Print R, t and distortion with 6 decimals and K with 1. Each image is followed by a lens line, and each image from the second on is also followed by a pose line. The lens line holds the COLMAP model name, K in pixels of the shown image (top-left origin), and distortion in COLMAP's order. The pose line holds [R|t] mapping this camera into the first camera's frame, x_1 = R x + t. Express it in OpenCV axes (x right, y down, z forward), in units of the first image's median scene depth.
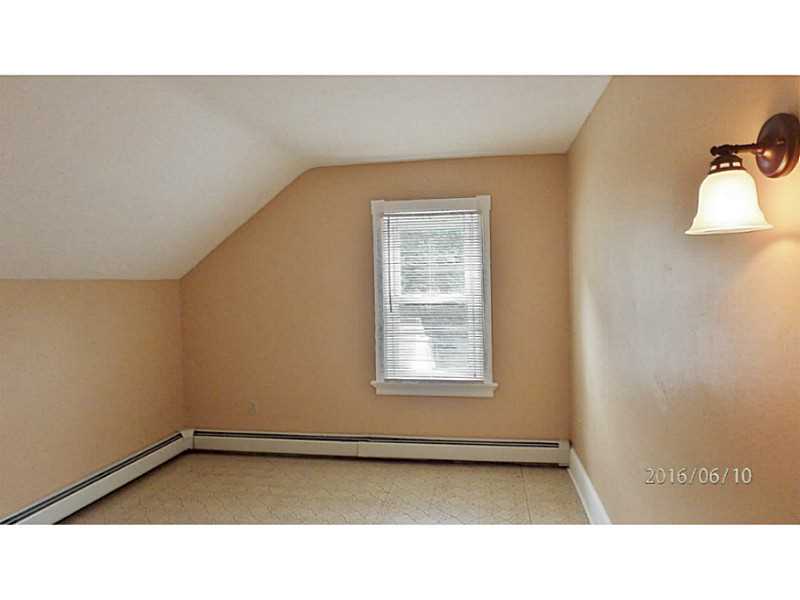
lens RADIAL K [[429.1, 0, 400.0], [0, 429.1, 300.0], [0, 0, 1]] dist [-0.000731, 0.000274]
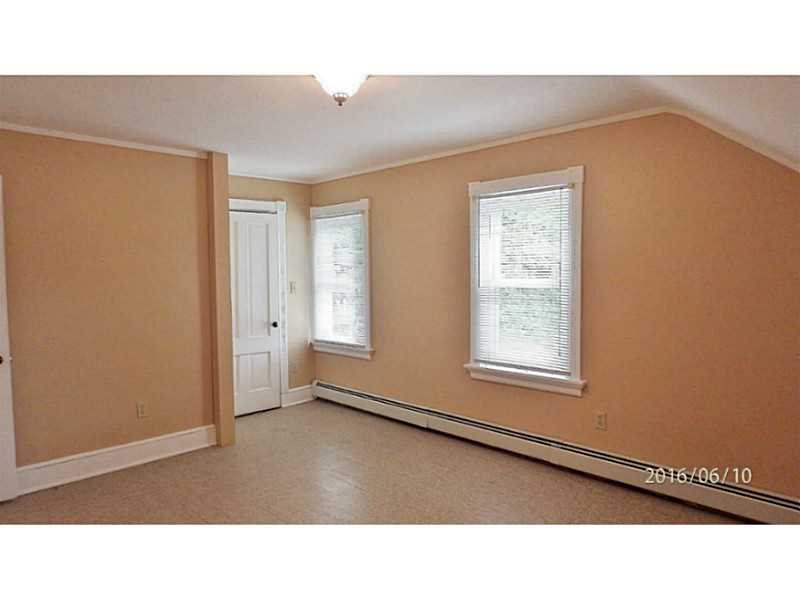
lens RADIAL K [[525.1, 0, 400.0], [0, 525.1, 300.0], [0, 0, 1]] dist [-0.006077, 0.004080]
pose [[0.798962, 0.044434, -0.599737, 0.562436], [-0.025736, 0.998879, 0.039722, -0.004591], [0.600830, -0.016302, 0.799210, -0.077703]]
